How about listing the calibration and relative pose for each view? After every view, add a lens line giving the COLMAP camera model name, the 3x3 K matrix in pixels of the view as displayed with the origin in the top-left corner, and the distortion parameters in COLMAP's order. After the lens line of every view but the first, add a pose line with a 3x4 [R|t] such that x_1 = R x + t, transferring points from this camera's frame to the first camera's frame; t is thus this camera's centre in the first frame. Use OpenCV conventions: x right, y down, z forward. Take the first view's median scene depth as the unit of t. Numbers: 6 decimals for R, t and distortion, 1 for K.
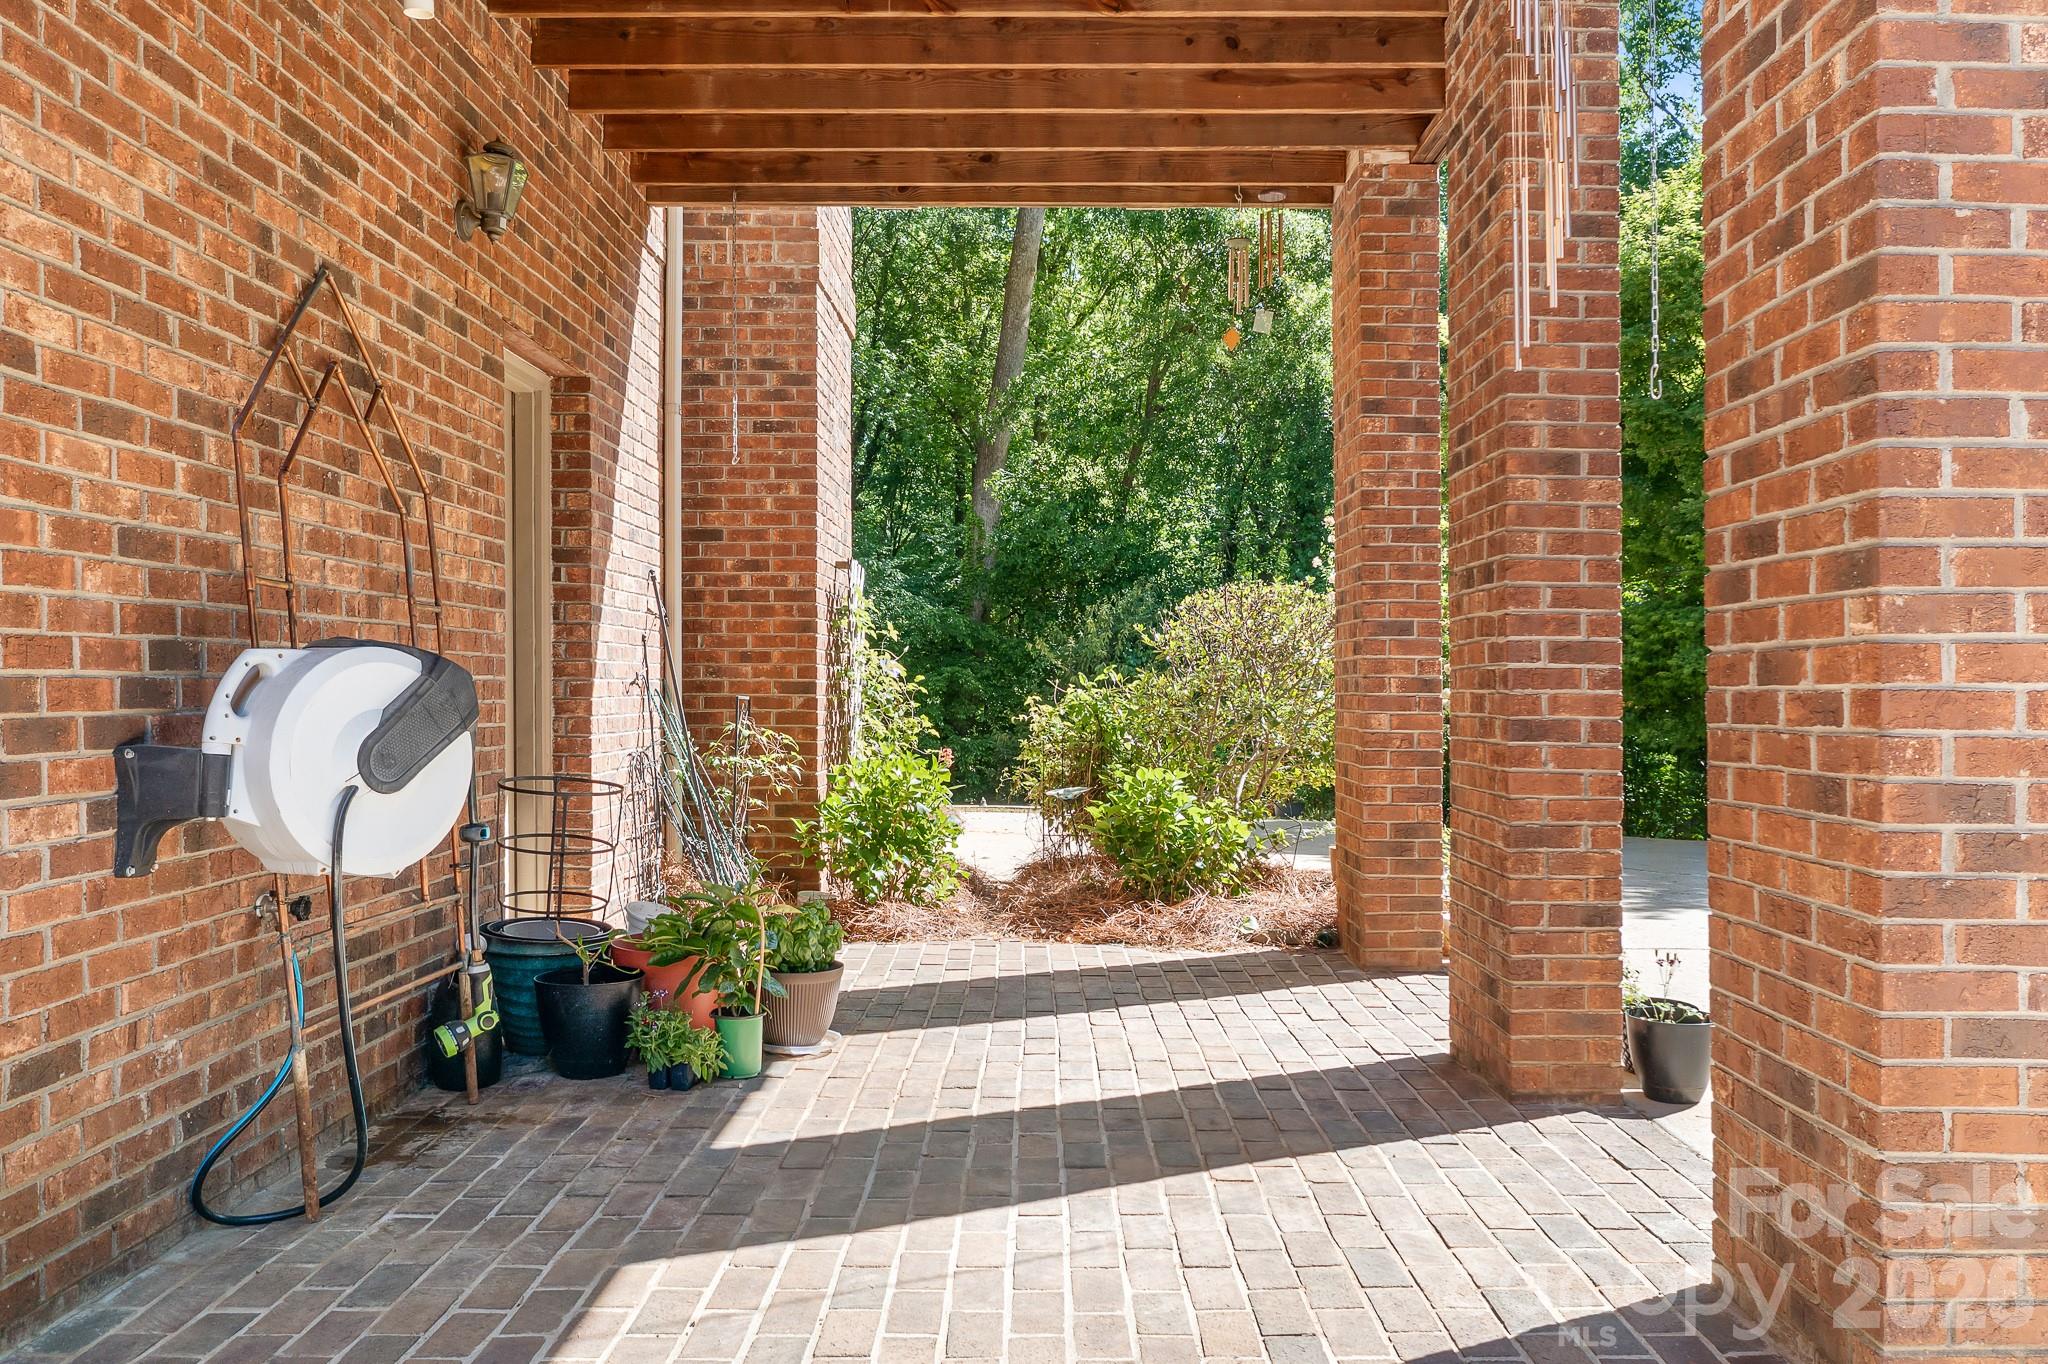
lens RADIAL K [[1620.1, 0, 1024.0], [0, 1620.1, 682.0], [0, 0, 1]] dist [-0.004565, -0.006327]
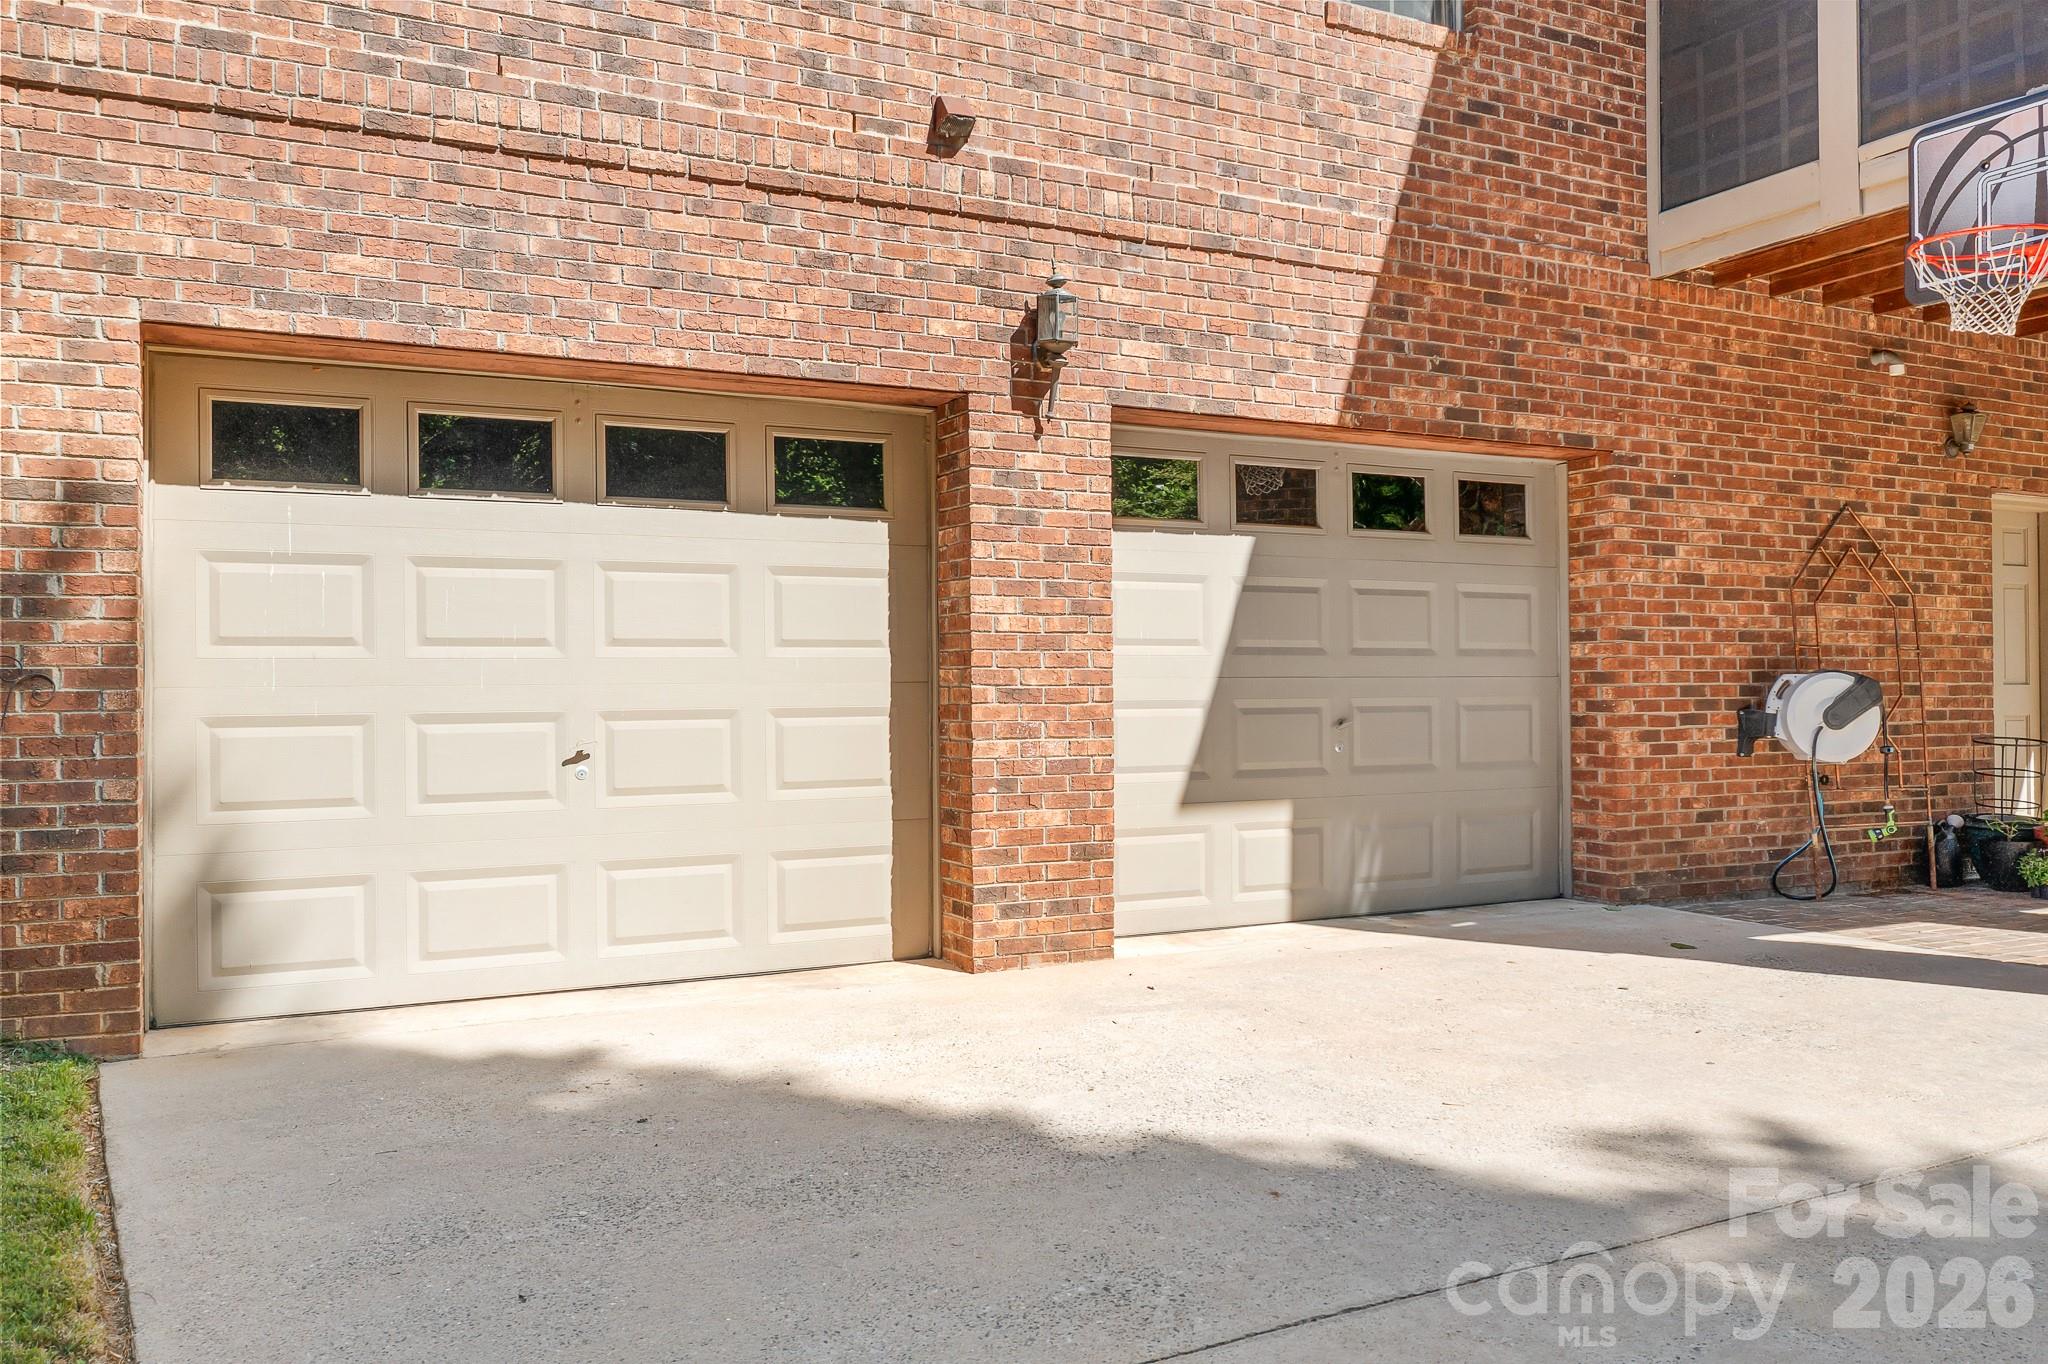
lens RADIAL K [[1620.1, 0, 1024.0], [0, 1620.1, 682.0], [0, 0, 1]] dist [-0.004565, -0.006327]
pose [[0.464726, -0.007745, -0.885421, 1.291649], [0.004793, 0.999969, -0.006231, 0.002737], [0.885442, -0.001348, 0.464749, -1.341906]]
